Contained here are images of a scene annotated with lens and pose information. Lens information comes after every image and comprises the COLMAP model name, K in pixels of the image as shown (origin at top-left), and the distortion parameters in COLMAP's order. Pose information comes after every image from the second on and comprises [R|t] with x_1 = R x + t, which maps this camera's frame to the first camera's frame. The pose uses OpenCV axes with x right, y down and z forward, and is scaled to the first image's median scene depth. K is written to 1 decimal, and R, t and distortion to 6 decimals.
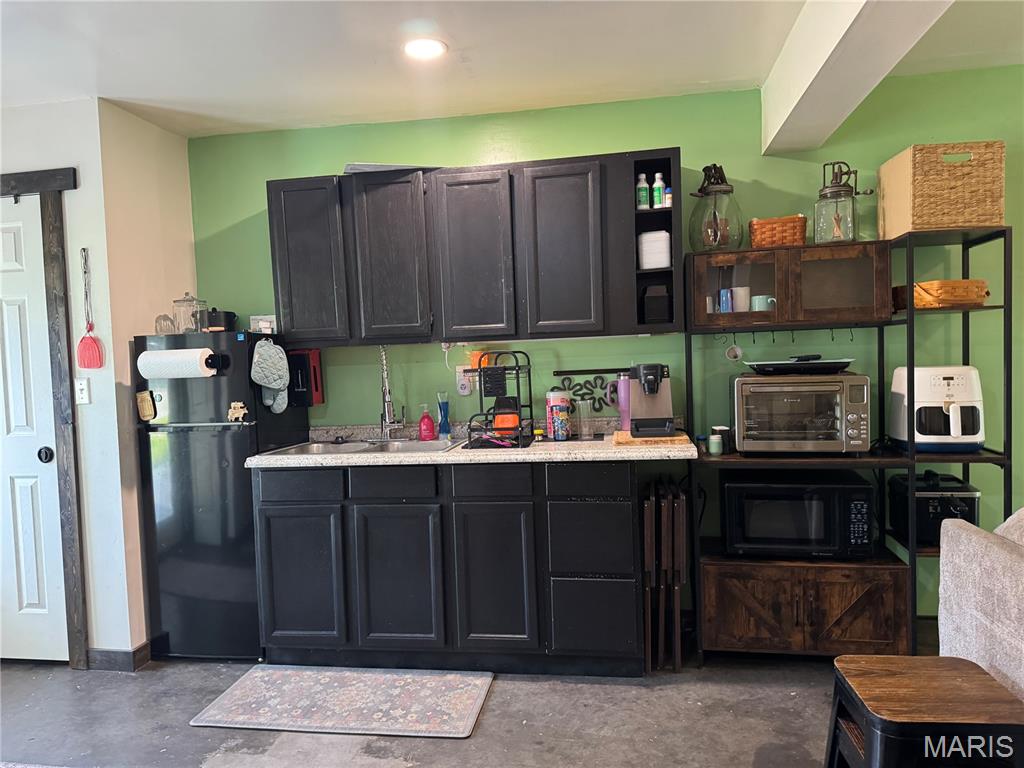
lens RADIAL K [[729.2, 0, 516.5], [0, 729.2, 384.1], [0, 0, 1]] dist [0.066189, -0.082213]
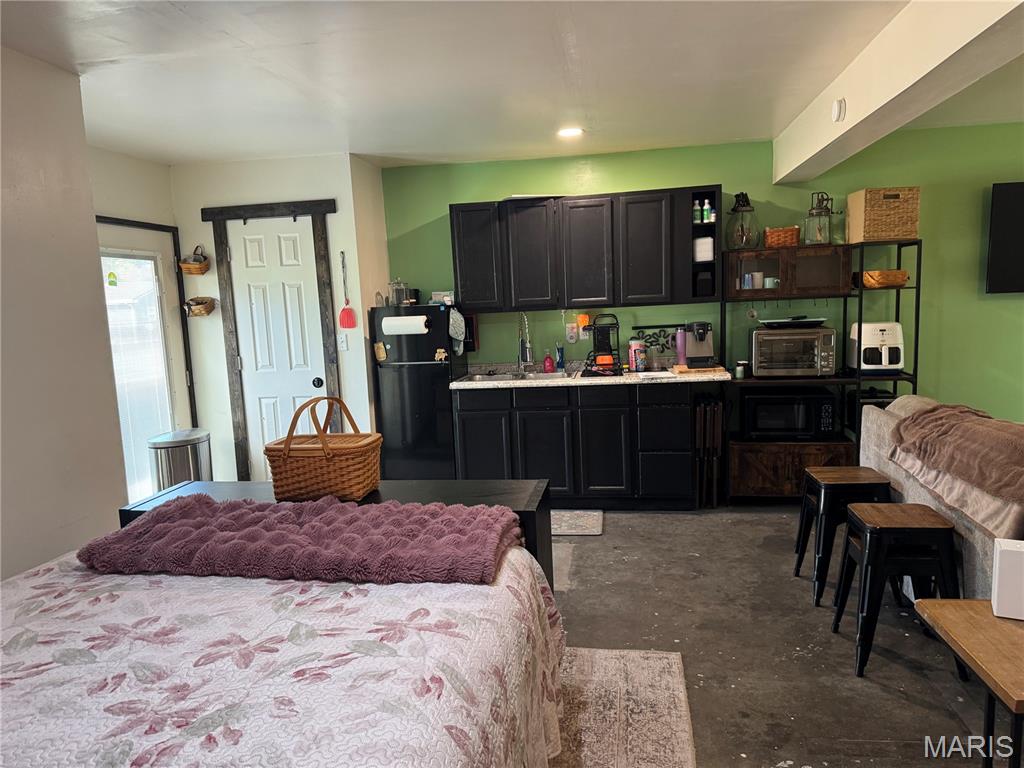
lens RADIAL K [[729.2, 0, 517.4], [0, 729.2, 393.5], [0, 0, 1]] dist [0.066189, -0.082213]
pose [[0.999944, -0.008714, 0.005963, -0.222479], [0.008143, 0.995913, 0.089954, -0.019561], [-0.006722, -0.089900, 0.995928, -0.592057]]
